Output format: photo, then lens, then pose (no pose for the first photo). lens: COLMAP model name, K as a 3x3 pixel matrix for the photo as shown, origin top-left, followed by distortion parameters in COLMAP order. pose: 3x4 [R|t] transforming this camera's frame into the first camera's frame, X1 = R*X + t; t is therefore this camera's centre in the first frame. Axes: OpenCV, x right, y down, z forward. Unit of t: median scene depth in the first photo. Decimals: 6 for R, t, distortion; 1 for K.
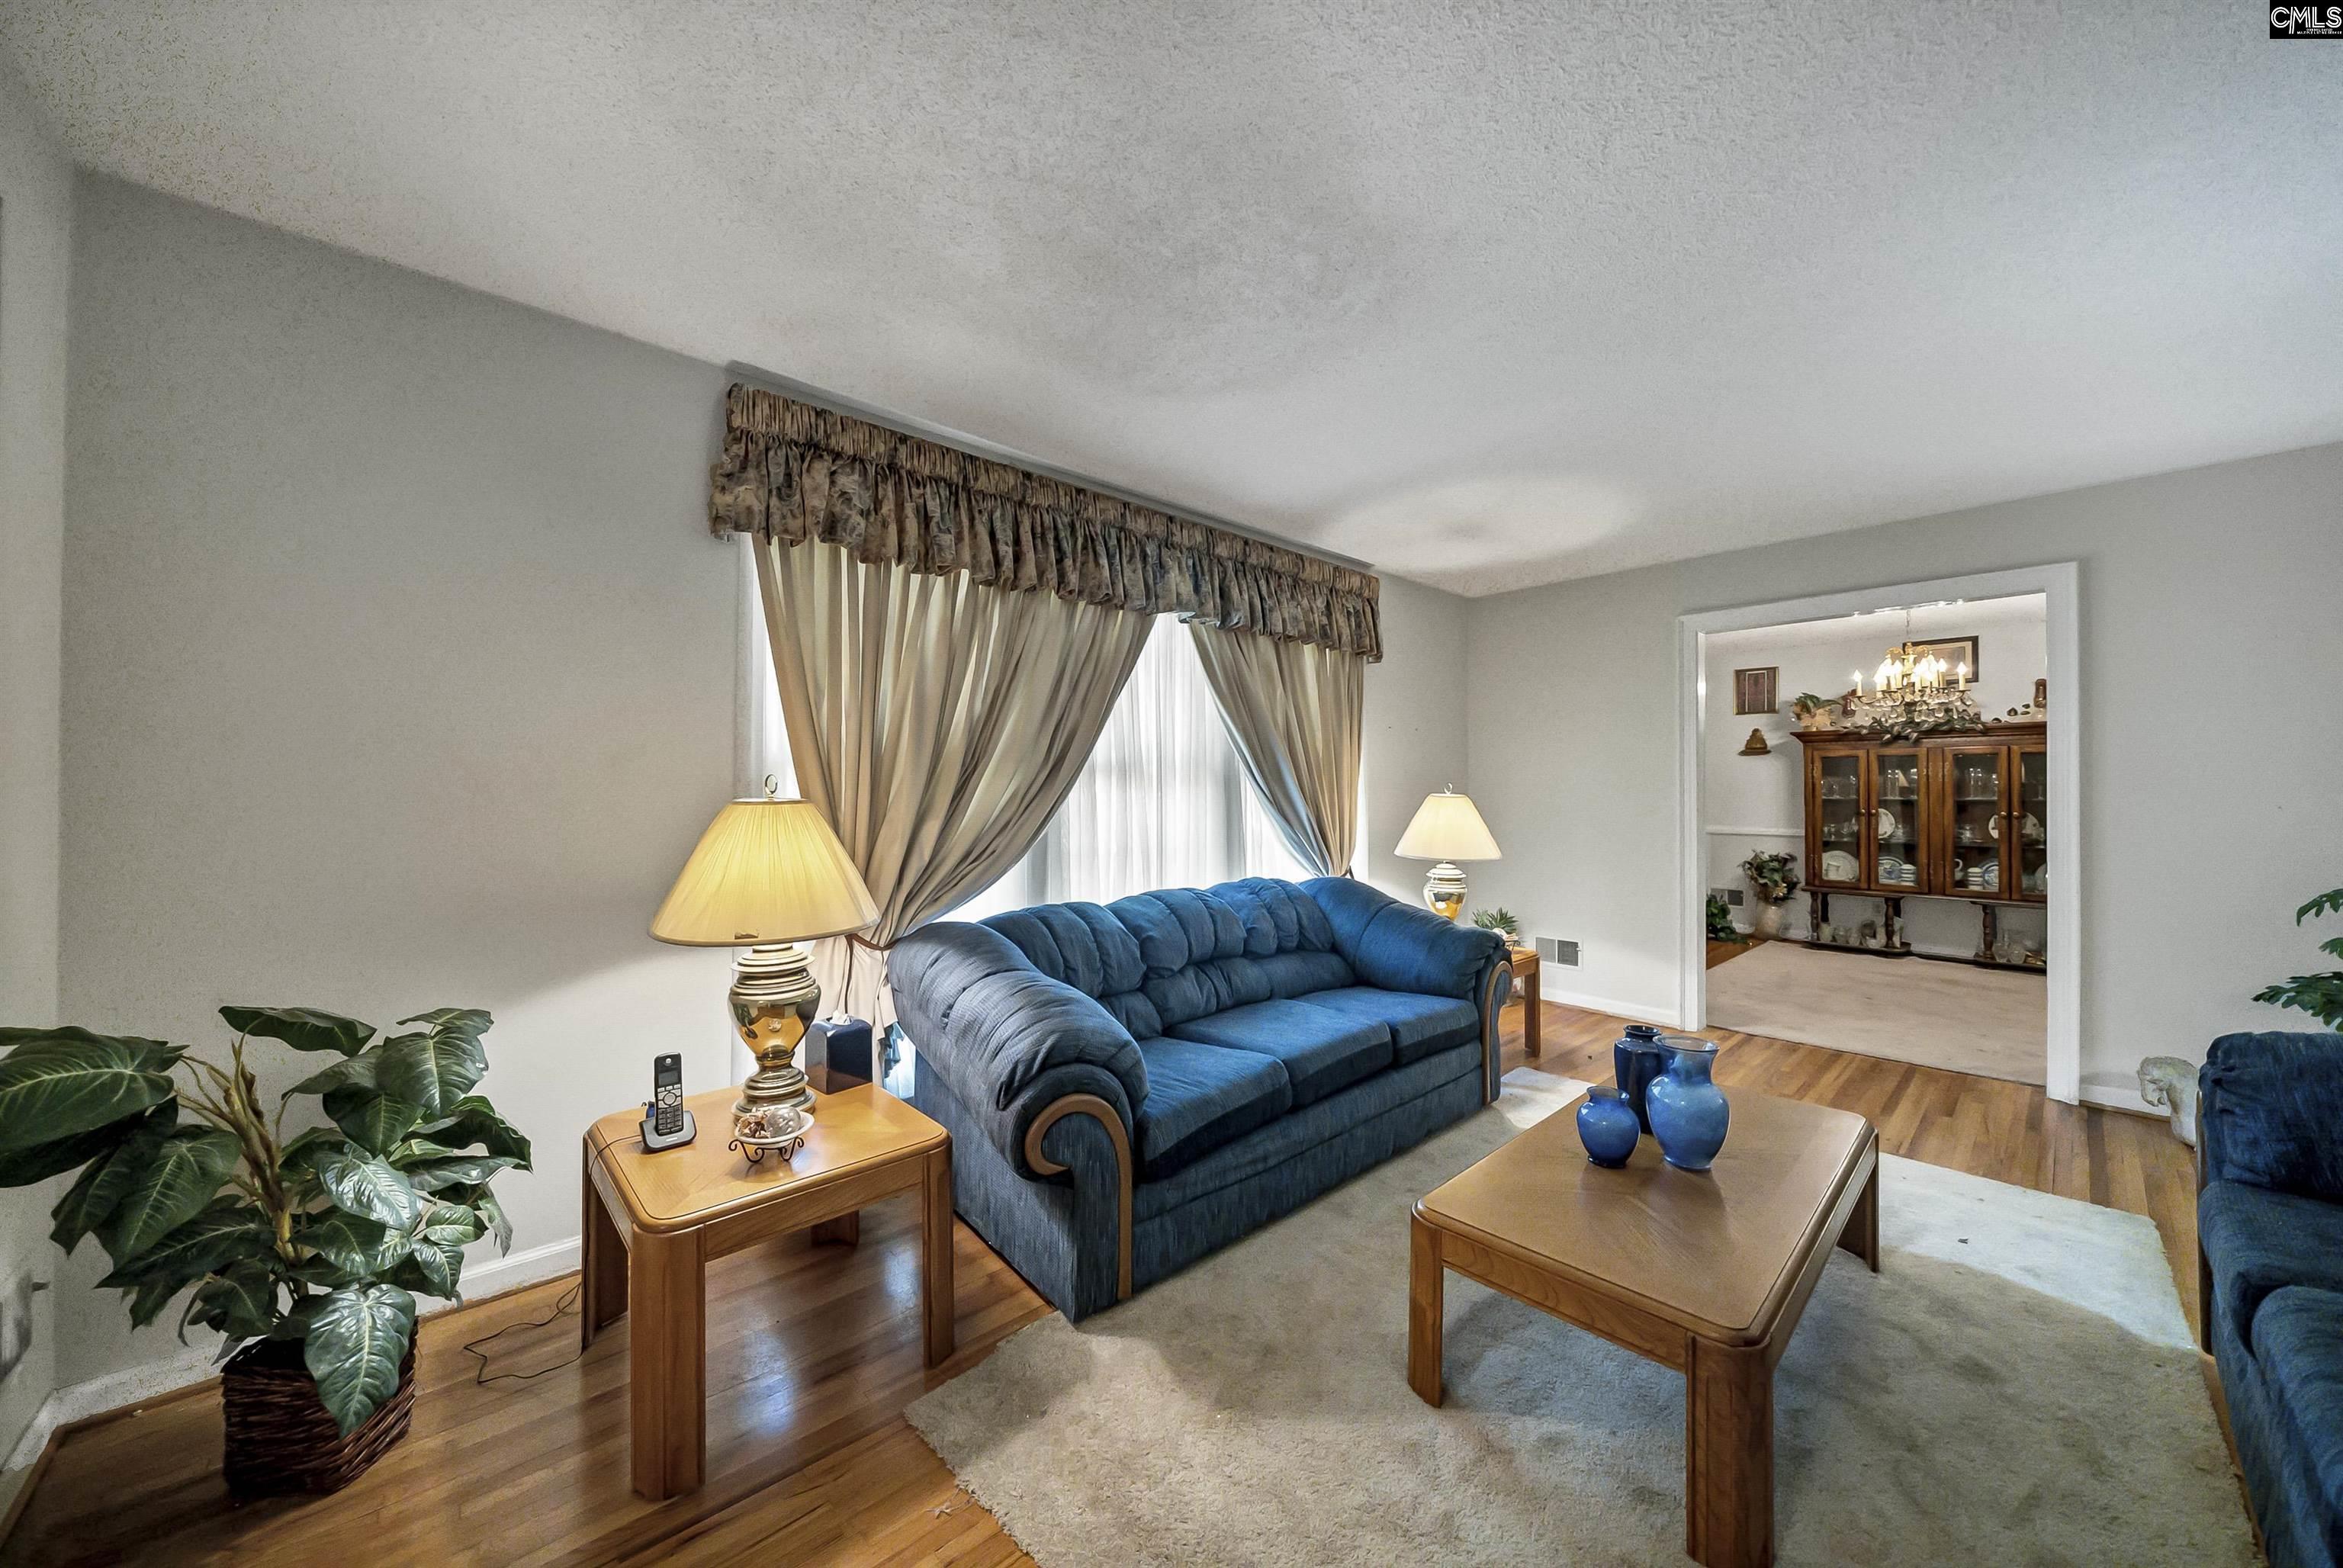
lens RADIAL K [[810.5, 0, 1171.5], [0, 810.5, 784.0], [0, 0, 1]] dist [-0.001017, -0.000117]
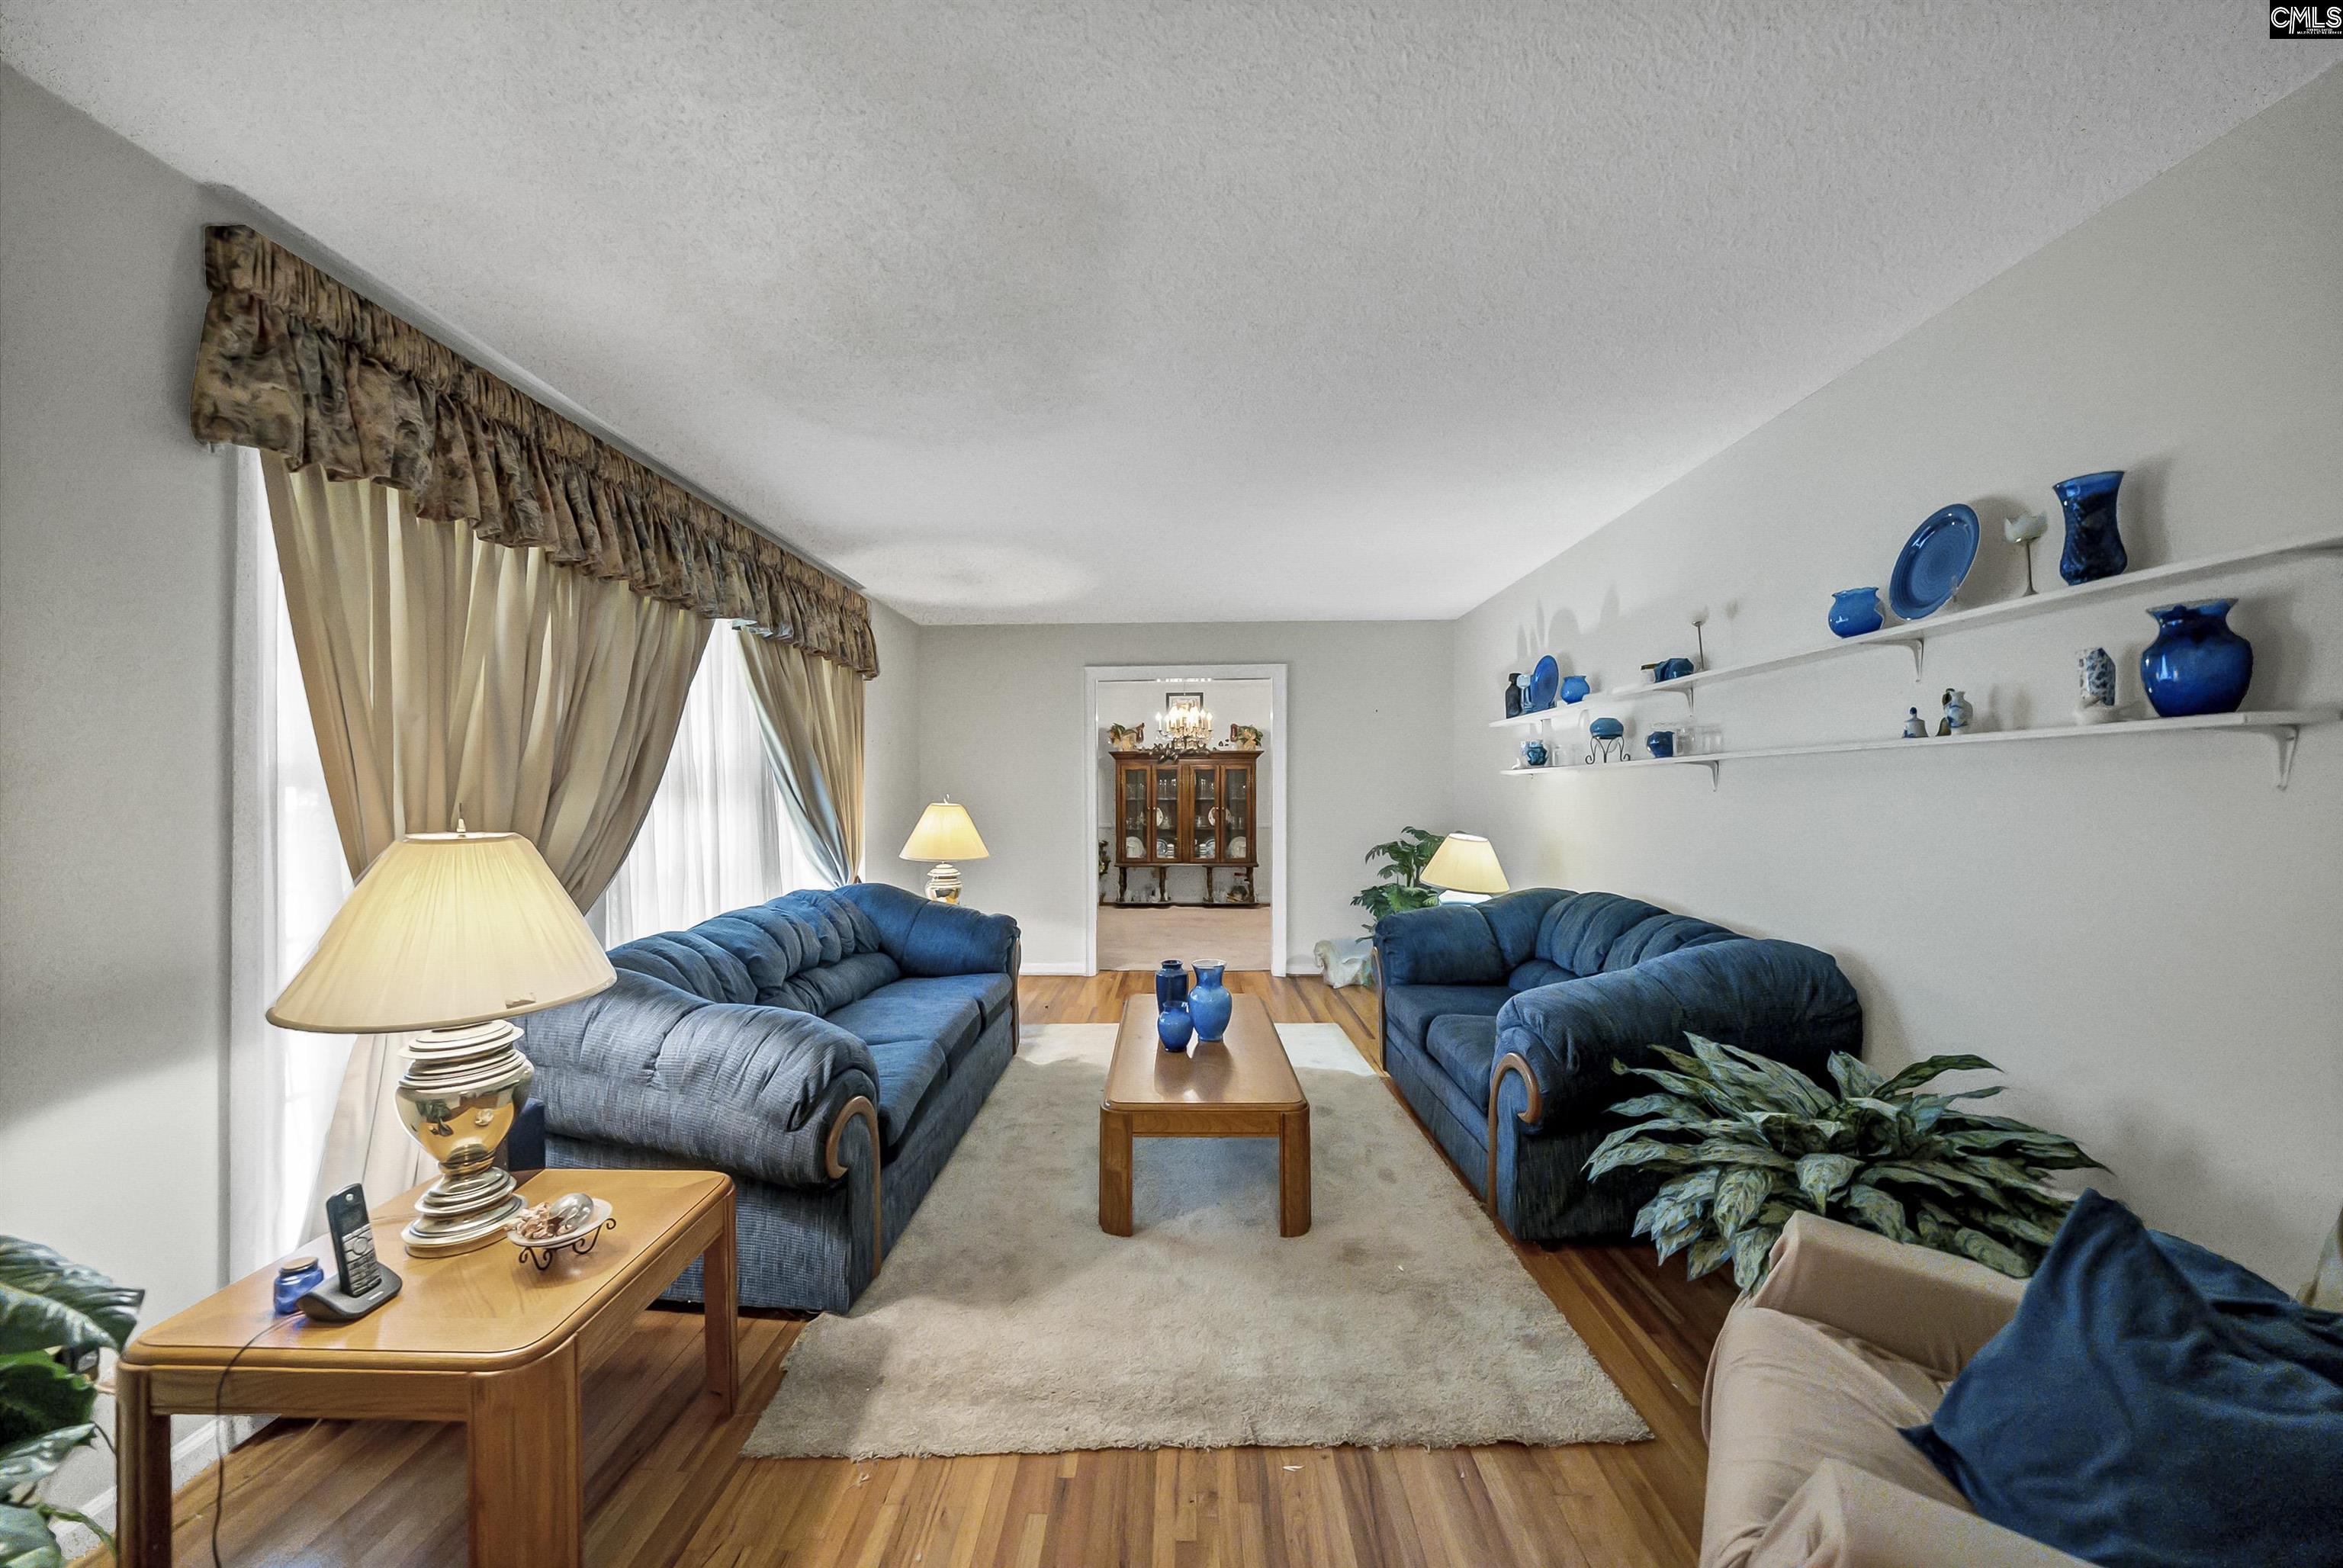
lens RADIAL K [[825.0, 0, 1137.5], [0, 825.0, 786.2], [0, 0, 1]] dist [-0.001440, -0.000109]
pose [[0.699986, -0.001292, 0.714156, -0.373621], [-0.001368, 0.999994, 0.003150, -0.018992], [-0.714156, -0.003182, 0.699980, -0.017887]]
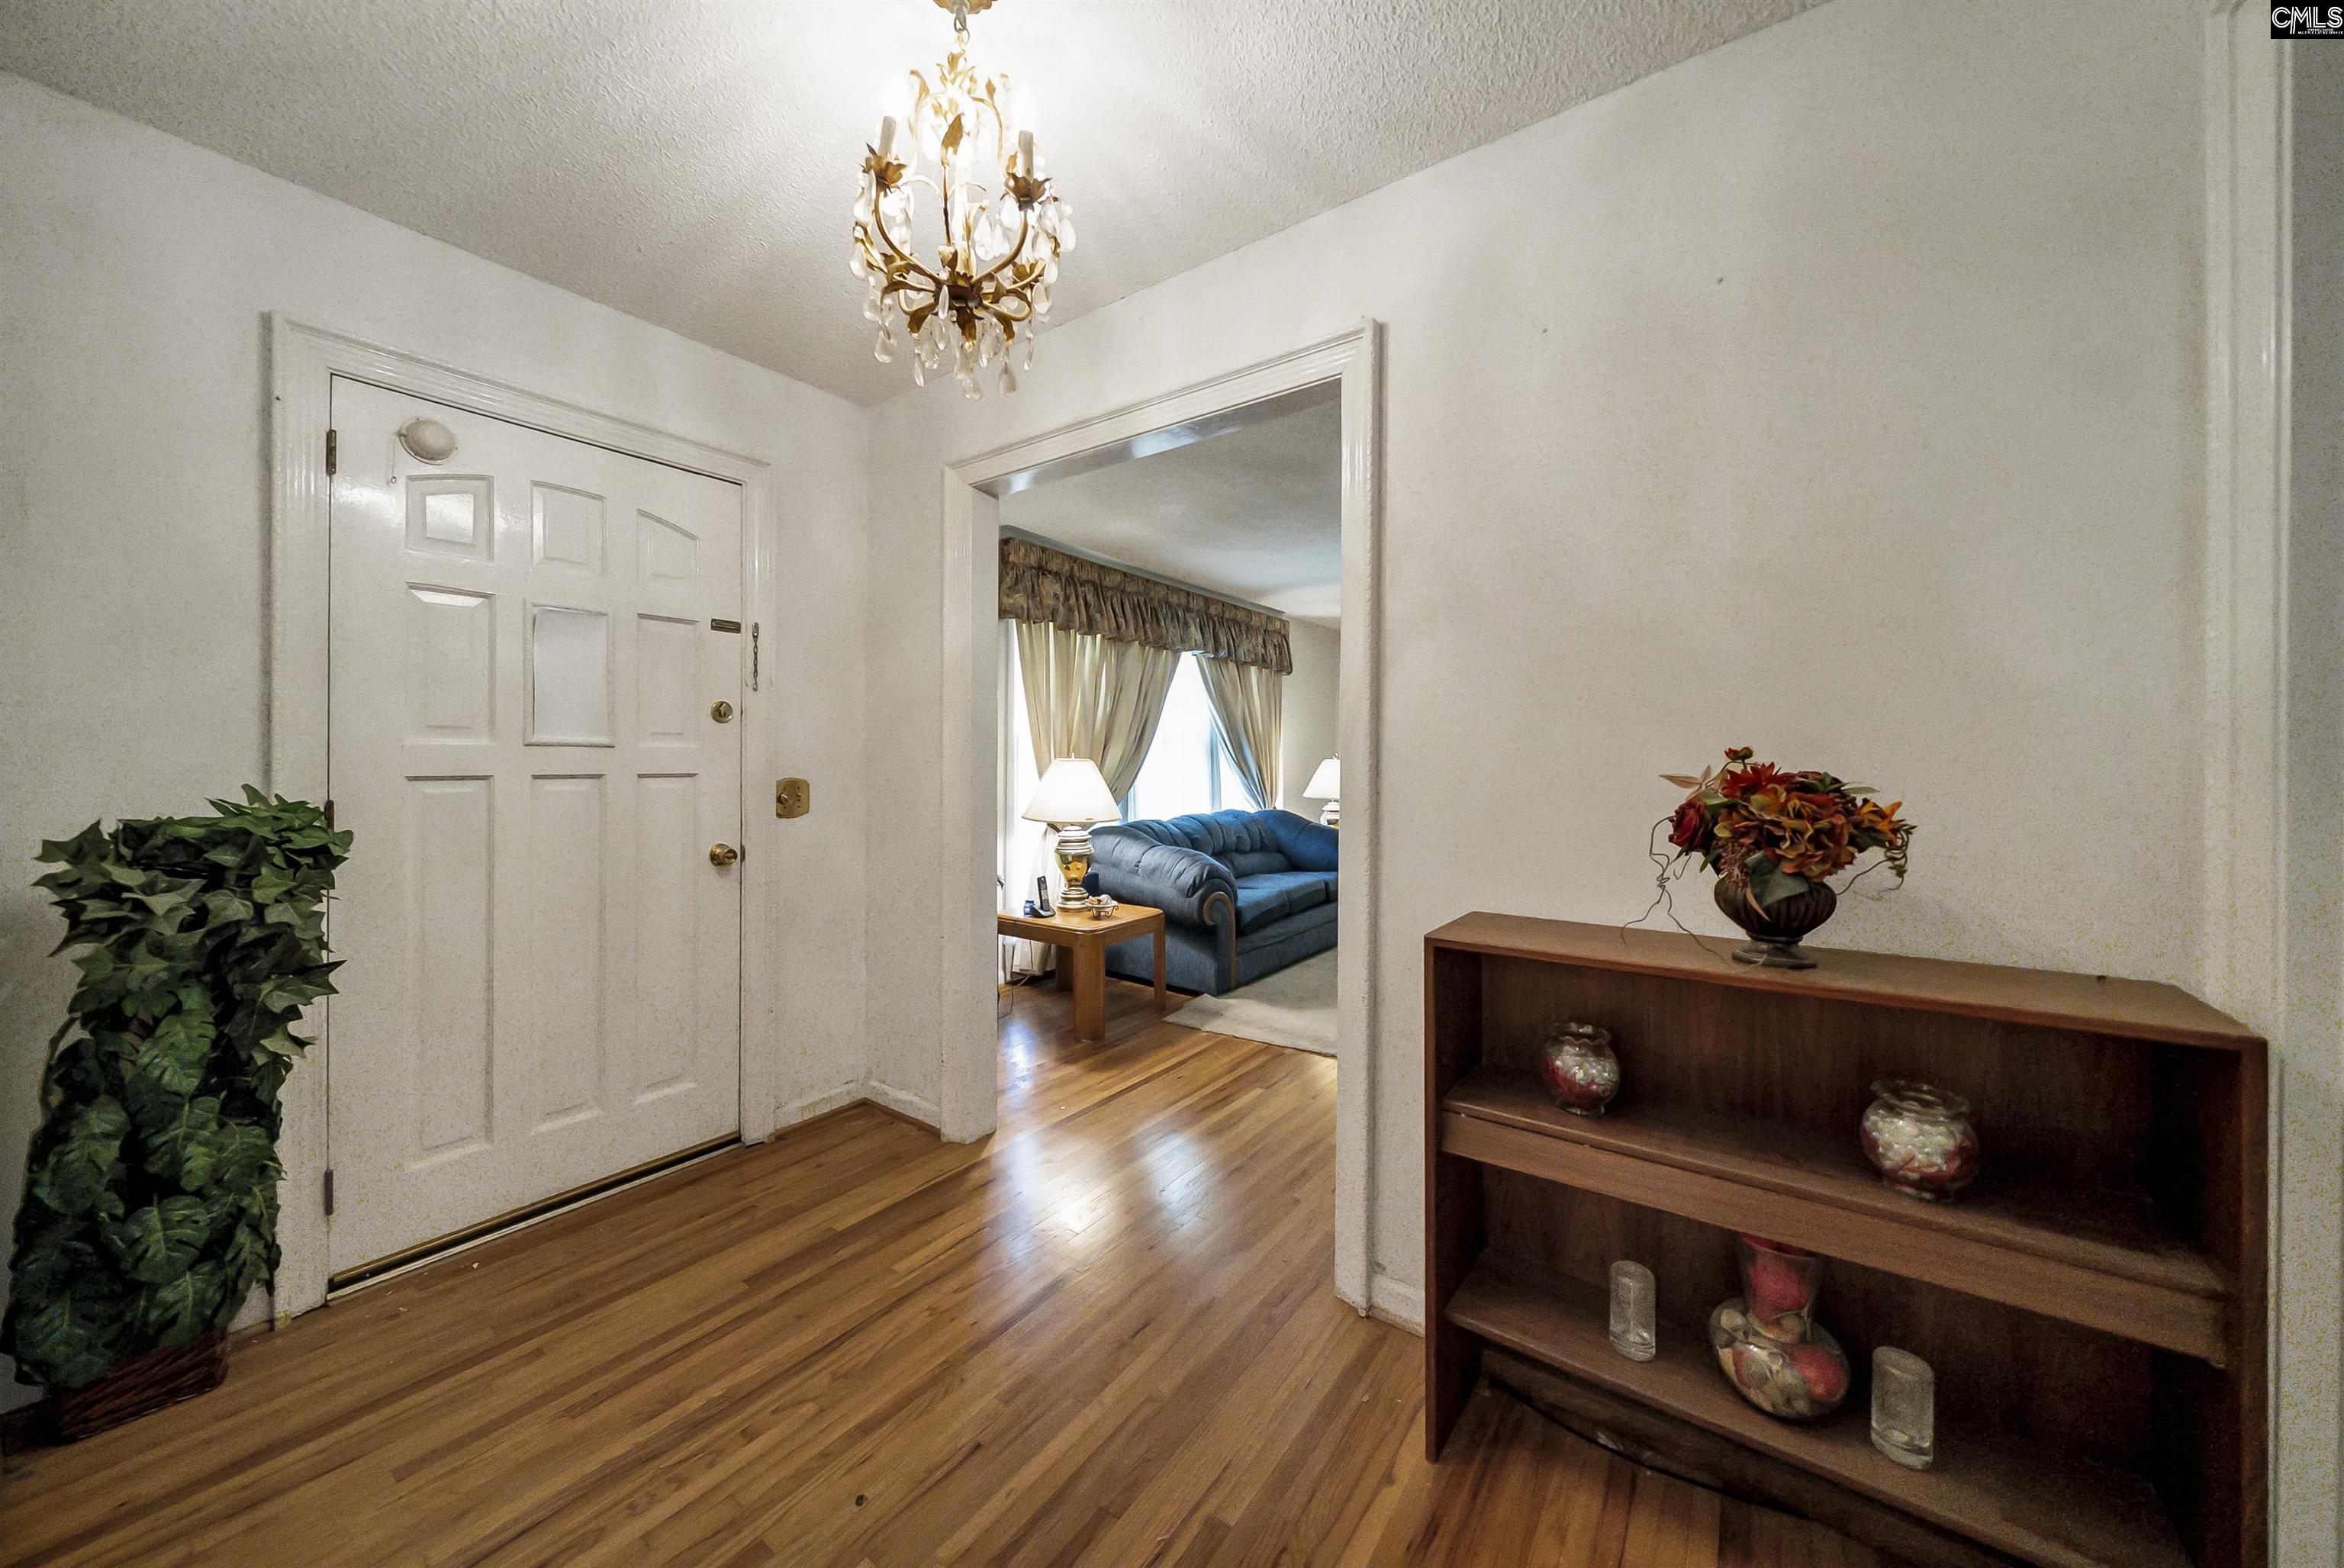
lens RADIAL K [[847.6, 0, 1167.7], [0, 847.6, 744.9], [0, 0, 1]] dist [-0.000145, 0.000035]
pose [[0.974506, 0.006947, 0.224253, -0.460538], [-0.004979, 0.999944, -0.009341, 0.001260], [-0.224305, 0.007986, 0.974486, -0.736838]]
